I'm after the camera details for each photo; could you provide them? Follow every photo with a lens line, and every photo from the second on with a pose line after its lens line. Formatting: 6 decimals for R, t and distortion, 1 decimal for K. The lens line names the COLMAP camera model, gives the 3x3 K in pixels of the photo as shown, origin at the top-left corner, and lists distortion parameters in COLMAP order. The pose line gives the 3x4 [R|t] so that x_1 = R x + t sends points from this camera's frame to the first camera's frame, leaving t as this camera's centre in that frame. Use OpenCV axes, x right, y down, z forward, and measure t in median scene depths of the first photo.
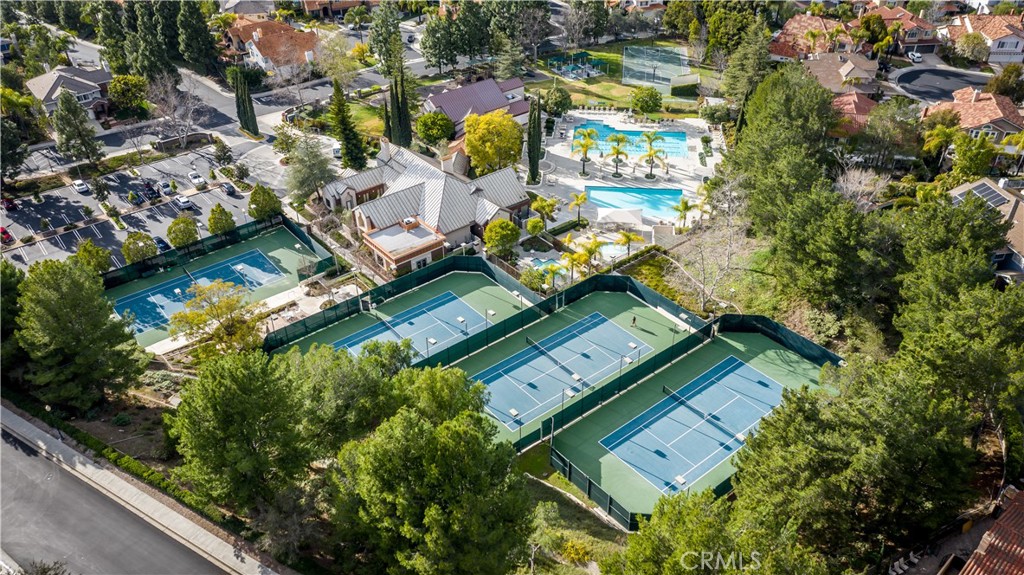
lens RADIAL K [[807.9, 0, 512.0], [0, 807.9, 287.5], [0, 0, 1]] dist [-0.005813, -0.001298]
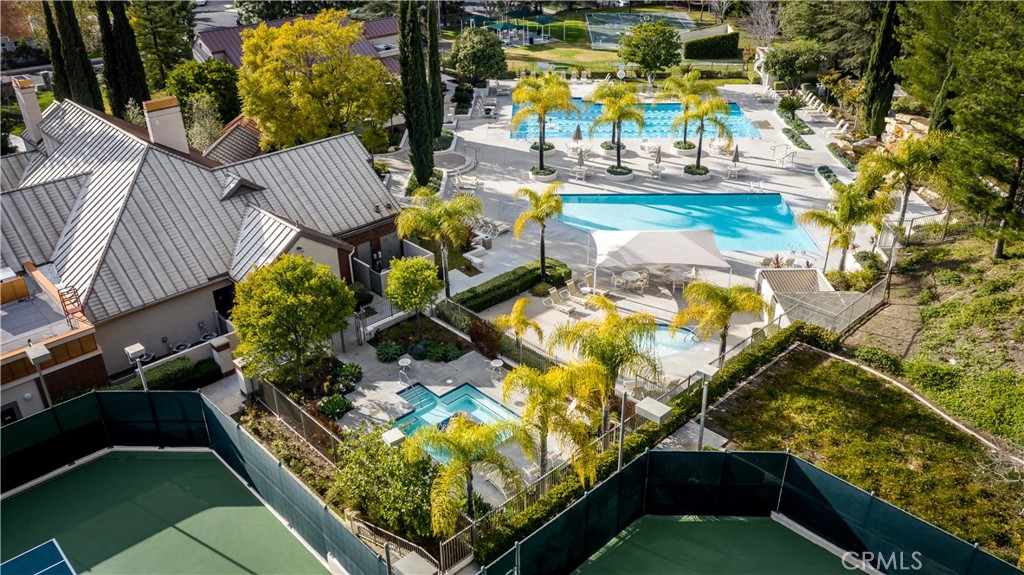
lens RADIAL K [[807.9, 0, 512.0], [0, 807.9, 287.5], [0, 0, 1]] dist [-0.005813, -0.001298]
pose [[0.996046, -0.038566, 0.080033, 0.037242], [0.047960, 0.991736, -0.118992, -0.029645], [-0.074782, 0.122359, 0.989664, 0.597996]]
